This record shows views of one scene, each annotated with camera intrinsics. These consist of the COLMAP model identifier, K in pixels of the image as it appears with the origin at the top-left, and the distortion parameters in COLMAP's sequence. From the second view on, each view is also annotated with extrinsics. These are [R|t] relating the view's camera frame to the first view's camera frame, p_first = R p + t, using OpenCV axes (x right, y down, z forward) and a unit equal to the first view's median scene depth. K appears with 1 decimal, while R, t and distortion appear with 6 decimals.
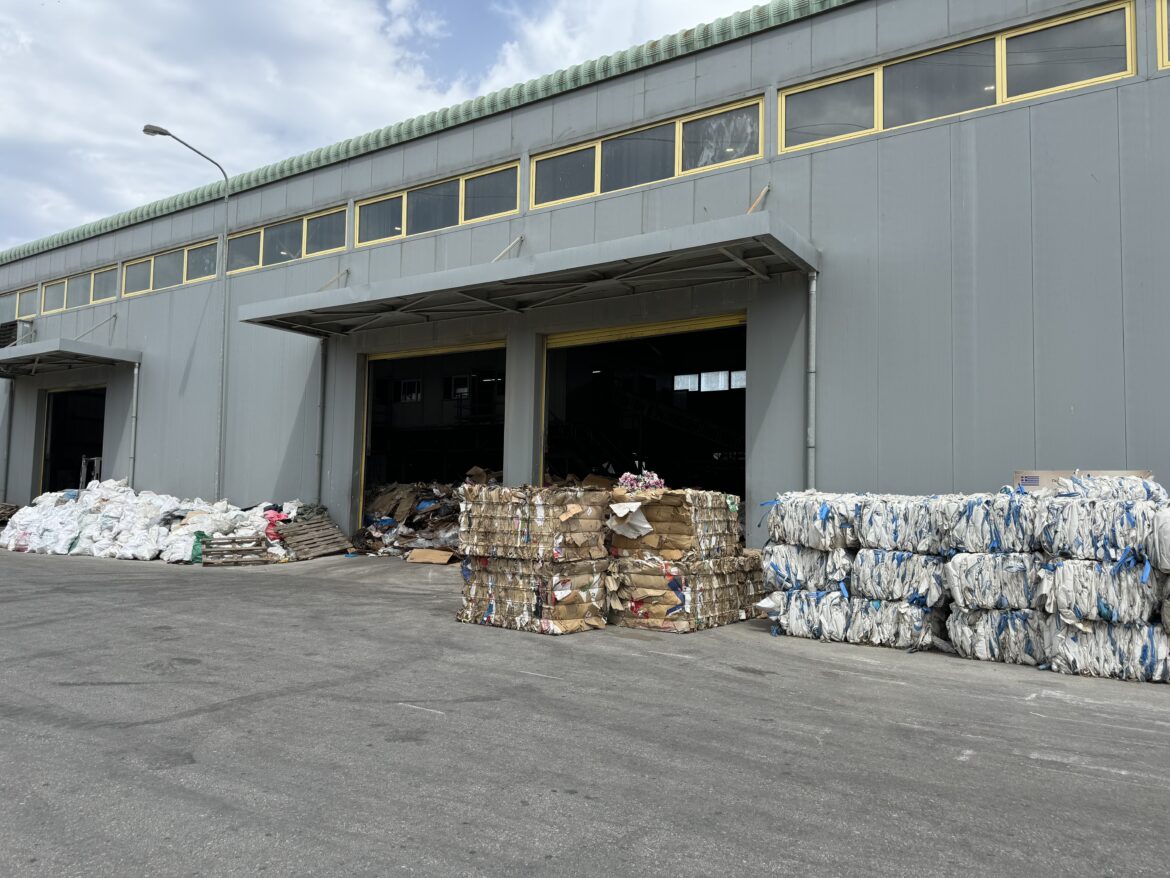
lens RADIAL K [[823.4, 0, 585.0], [0, 823.4, 439.0], [0, 0, 1]] dist [-0.004488, -0.000565]
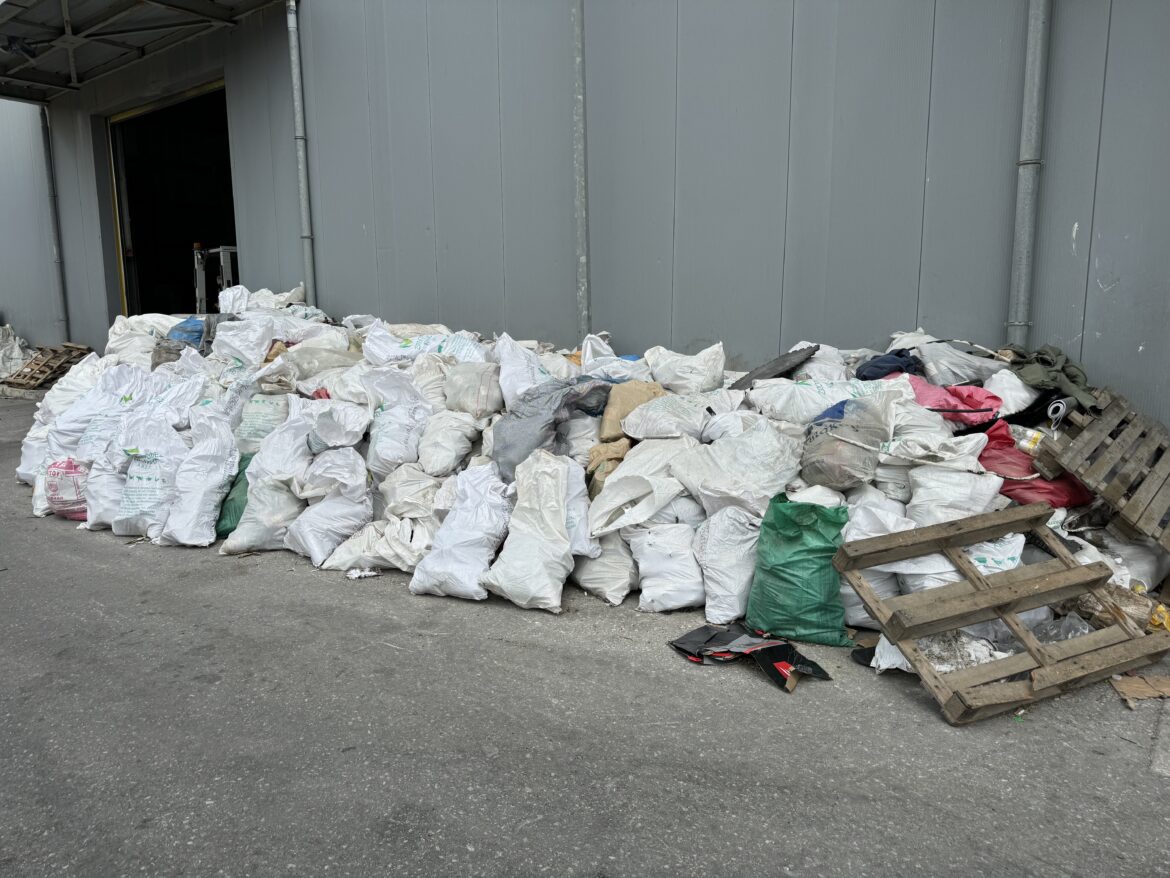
lens RADIAL K [[837.2, 0, 587.4], [0, 837.2, 433.4], [0, 0, 1]] dist [0.098764, -0.134198]
pose [[0.993443, -0.016529, -0.113126, -0.451654], [0.040998, 0.975189, 0.217542, 0.041182], [0.106723, -0.220754, 0.969473, 0.711192]]
